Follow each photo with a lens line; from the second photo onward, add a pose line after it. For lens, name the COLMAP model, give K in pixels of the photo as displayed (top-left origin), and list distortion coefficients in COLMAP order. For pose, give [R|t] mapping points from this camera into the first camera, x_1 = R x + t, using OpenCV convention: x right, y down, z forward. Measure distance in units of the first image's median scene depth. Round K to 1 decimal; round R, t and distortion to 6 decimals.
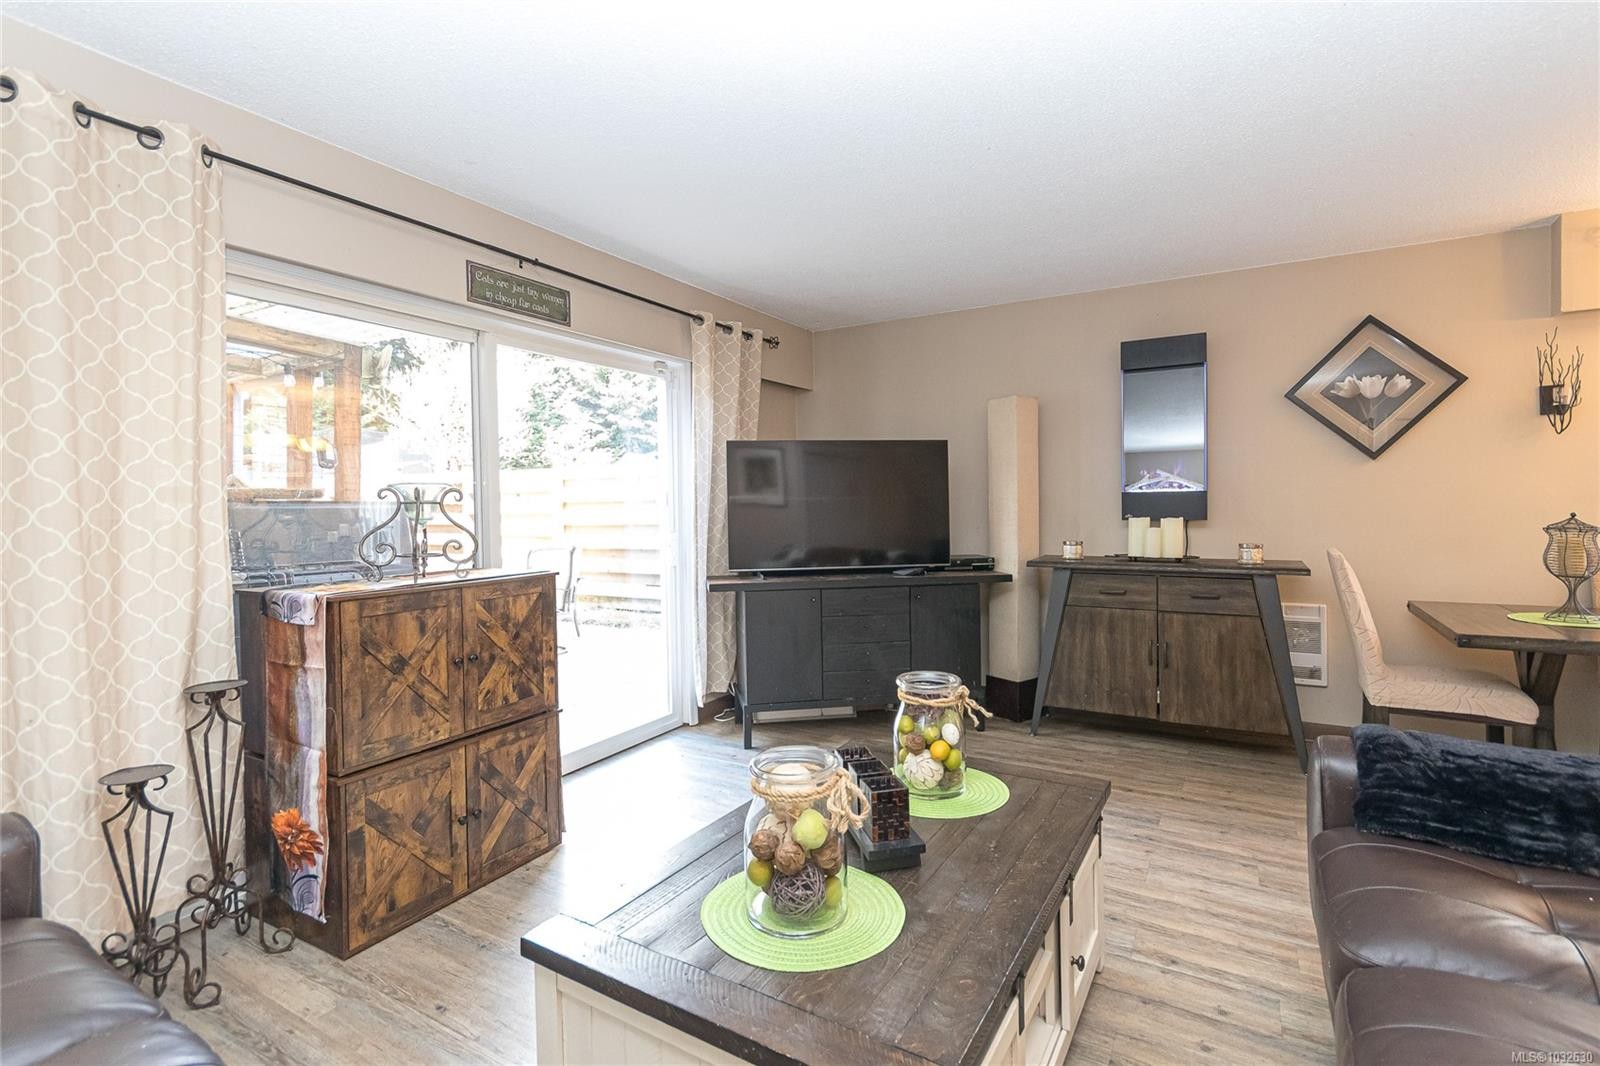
lens RADIAL K [[744.3, 0, 796.3], [0, 744.3, 513.3], [0, 0, 1]] dist [0.002577, 0.000849]
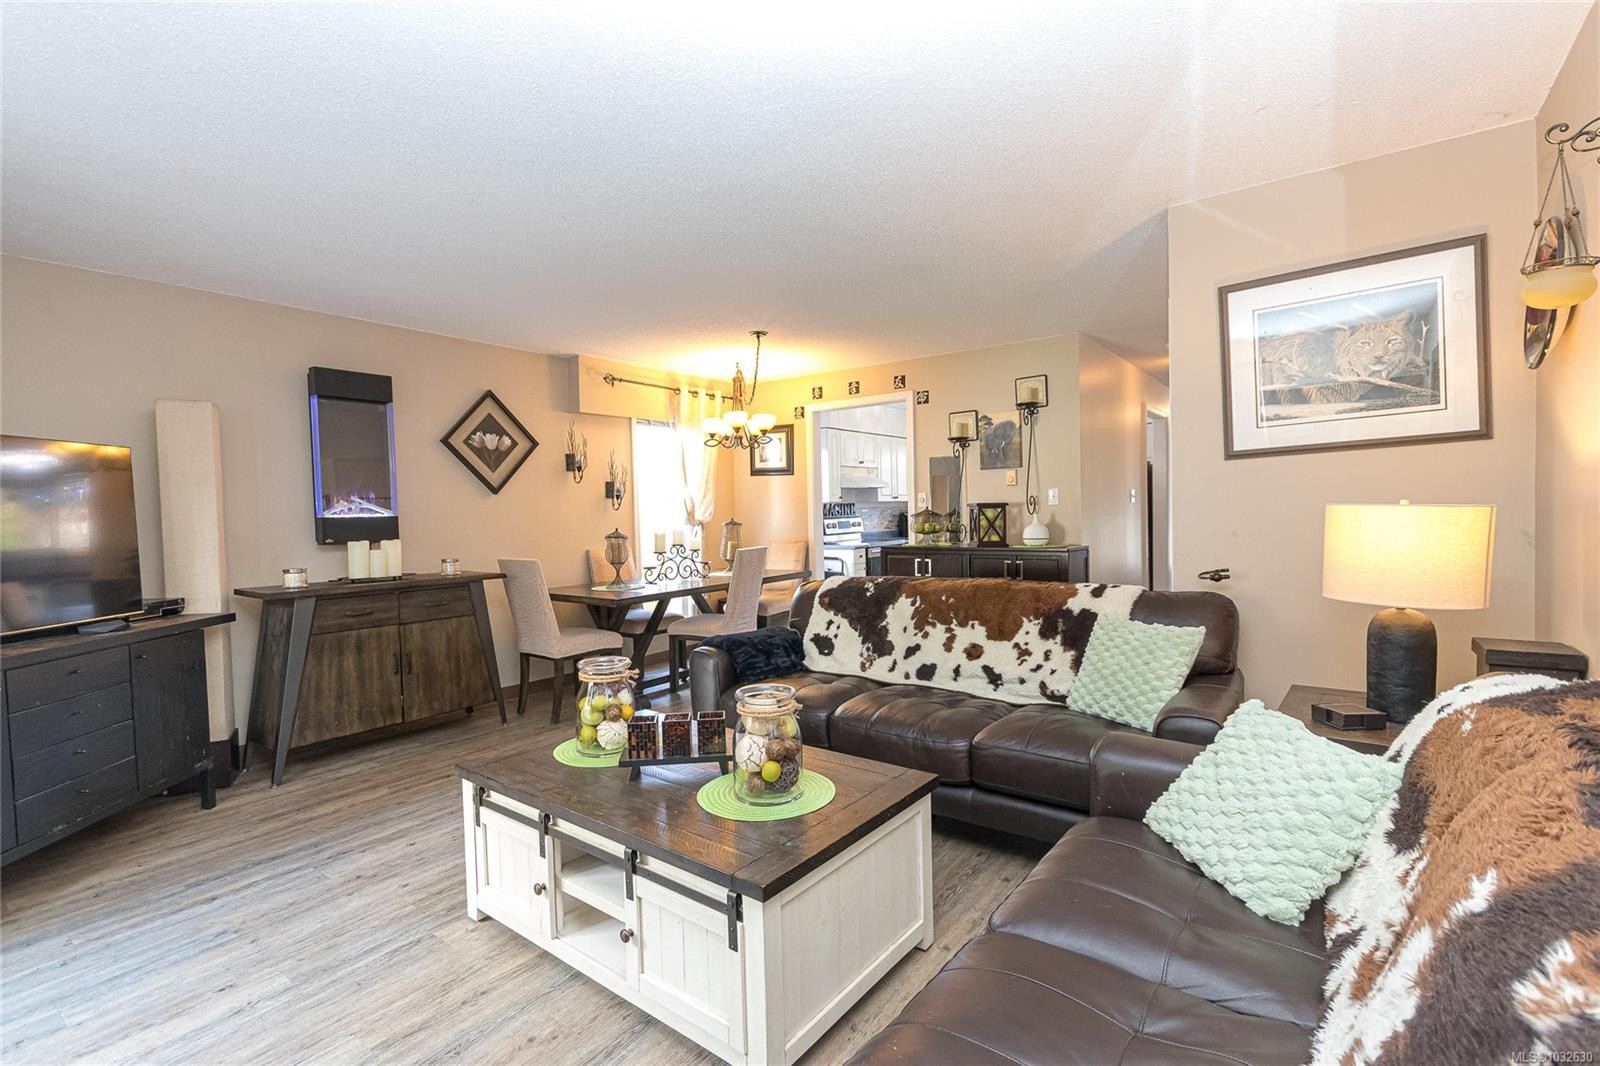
lens RADIAL K [[741.2, 0, 795.5], [0, 741.2, 538.1], [0, 0, 1]] dist [-0.000297, -0.000038]
pose [[0.101707, -0.022656, 0.994556, -0.543871], [0.033692, 0.999246, 0.019318, 0.002104], [-0.994244, 0.031544, 0.102393, 0.298662]]
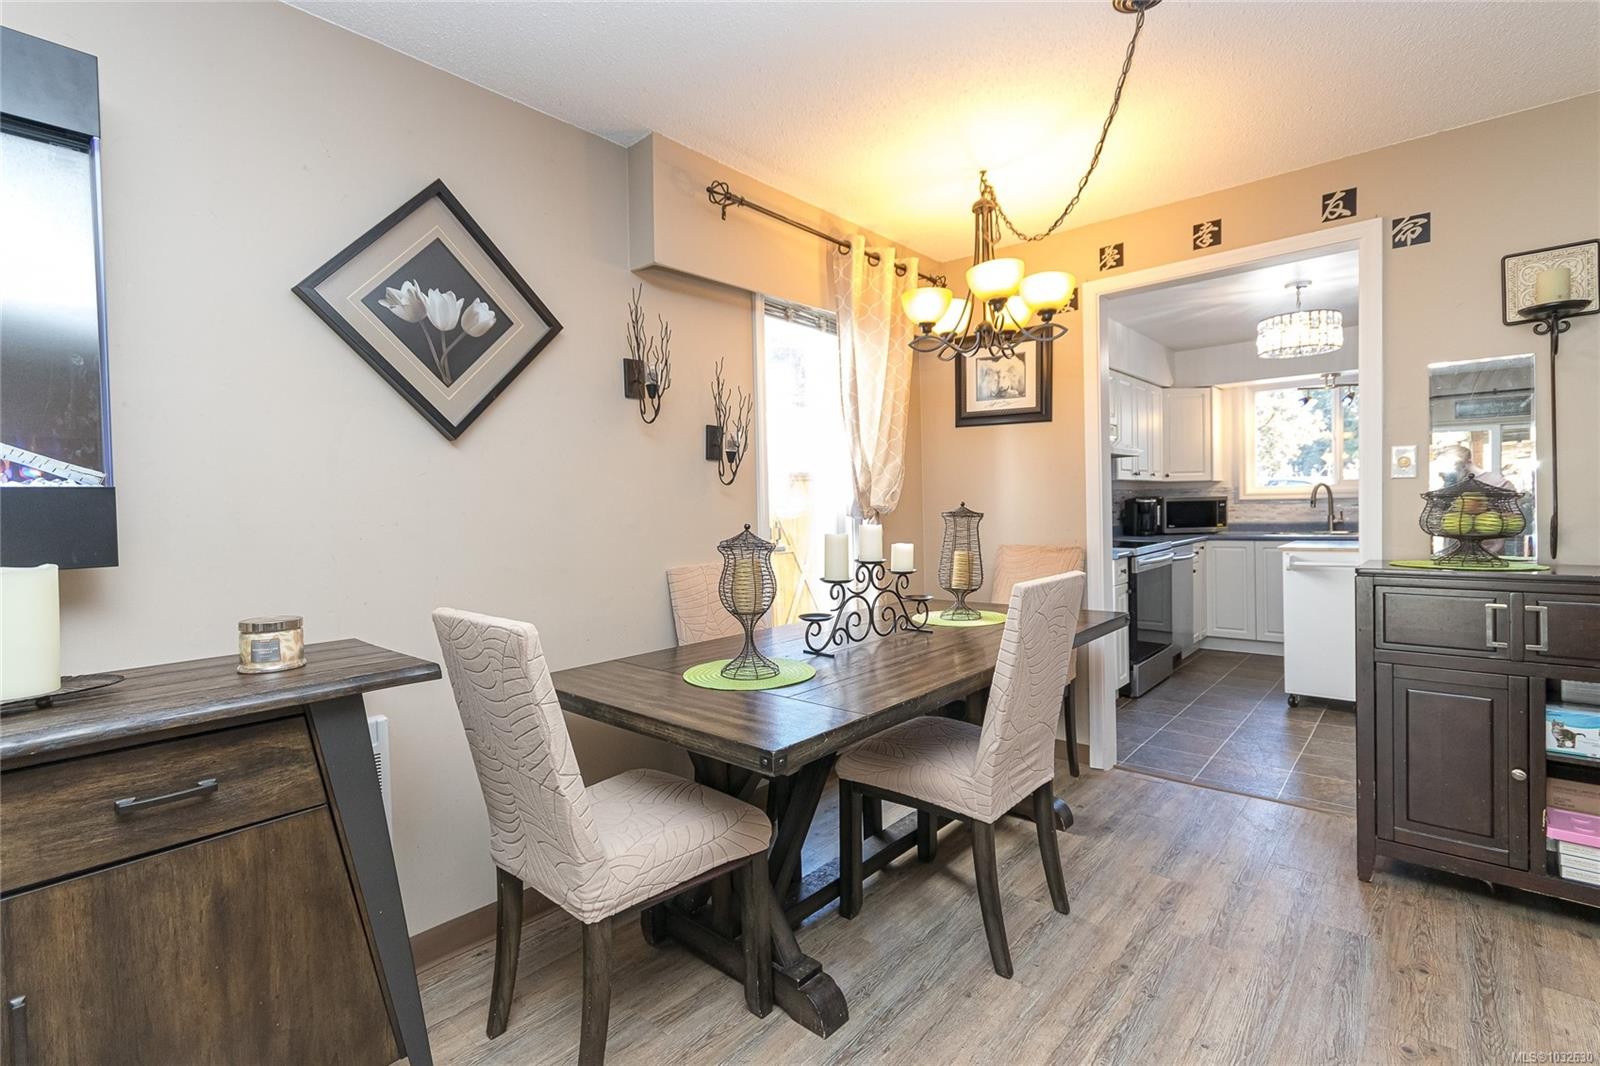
lens RADIAL K [[737.4, 0, 793.7], [0, 737.4, 524.3], [0, 0, 1]] dist [0.000045, 0.000026]
pose [[0.181708, -0.013875, 0.983255, 0.267606], [0.032120, 0.999451, 0.008168, -0.004123], [-0.982828, 0.030098, 0.182054, 0.638372]]
